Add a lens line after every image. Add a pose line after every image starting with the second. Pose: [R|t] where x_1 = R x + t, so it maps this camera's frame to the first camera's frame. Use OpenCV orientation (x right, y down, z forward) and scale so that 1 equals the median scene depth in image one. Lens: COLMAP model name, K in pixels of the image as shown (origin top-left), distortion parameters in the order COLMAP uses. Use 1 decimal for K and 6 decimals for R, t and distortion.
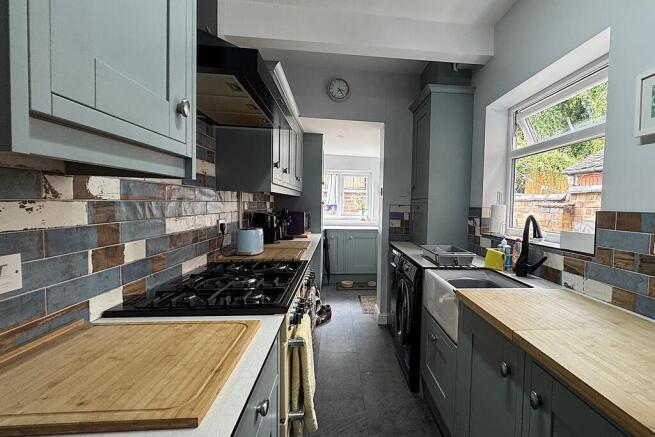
lens RADIAL K [[310.2, 0, 329.4], [0, 310.2, 216.4], [0, 0, 1]] dist [0.005133, 0.001060]
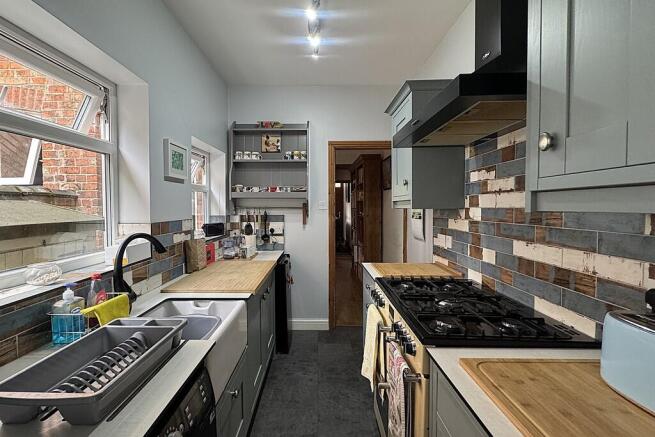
lens RADIAL K [[310.2, 0, 327.5], [0, 310.2, 217.0], [0, 0, 1]] dist [0.005133, 0.001060]
pose [[-0.999055, -0.020416, -0.038373, 0.193250], [-0.023387, 0.996628, 0.078645, -0.170283], [0.036638, 0.079468, -0.996164, 2.433904]]
